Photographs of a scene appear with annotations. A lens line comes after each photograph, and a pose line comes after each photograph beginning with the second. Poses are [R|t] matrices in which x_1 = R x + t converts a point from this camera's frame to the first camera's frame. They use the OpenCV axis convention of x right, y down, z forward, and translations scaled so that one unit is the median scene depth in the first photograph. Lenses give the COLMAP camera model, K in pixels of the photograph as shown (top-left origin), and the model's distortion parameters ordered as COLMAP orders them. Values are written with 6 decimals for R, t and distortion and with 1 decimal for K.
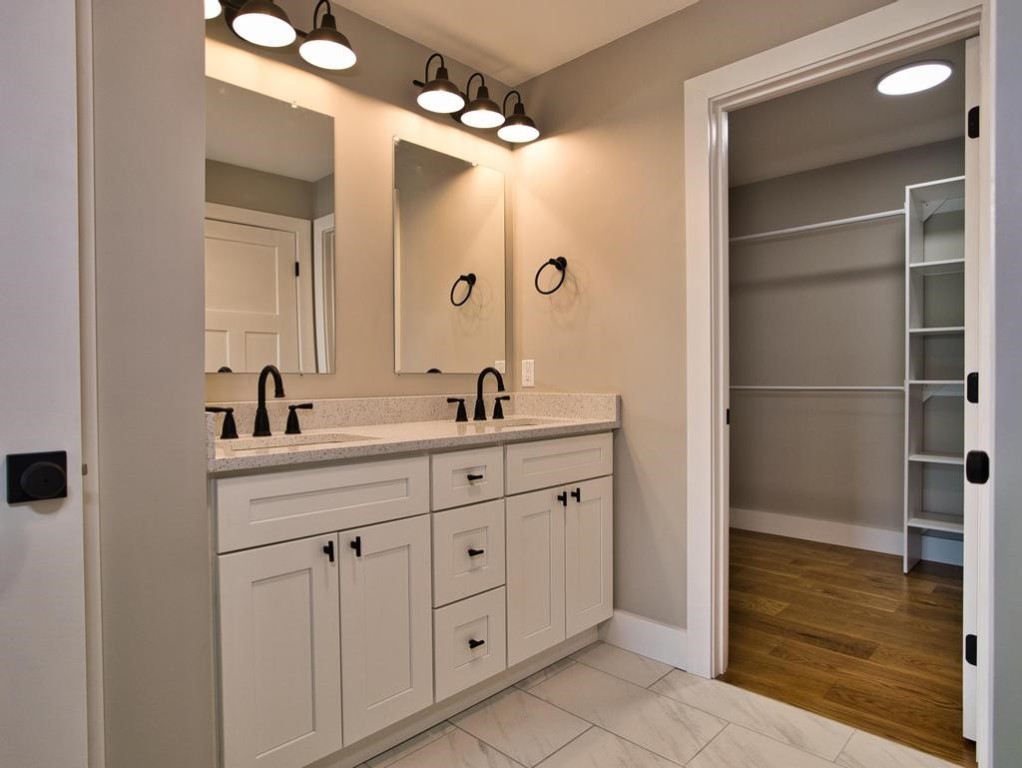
lens RADIAL K [[612.9, 0, 511.0], [0, 612.9, 384.0], [0, 0, 1]] dist [-0.031860, 0.001892]
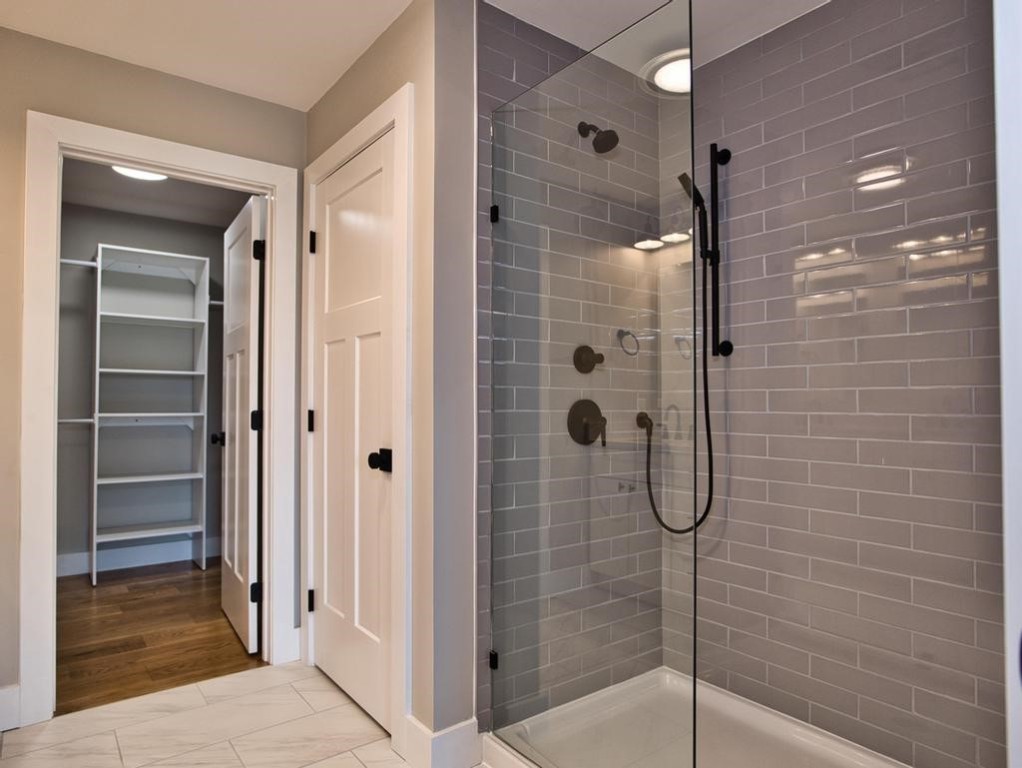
lens RADIAL K [[612.9, 0, 511.0], [0, 612.9, 384.0], [0, 0, 1]] dist [-0.031860, 0.001892]
pose [[0.132246, 0.034452, 0.990618, -0.514246], [0.023226, 0.999014, -0.037844, -0.000677], [-0.990945, 0.028012, 0.131315, 0.113846]]
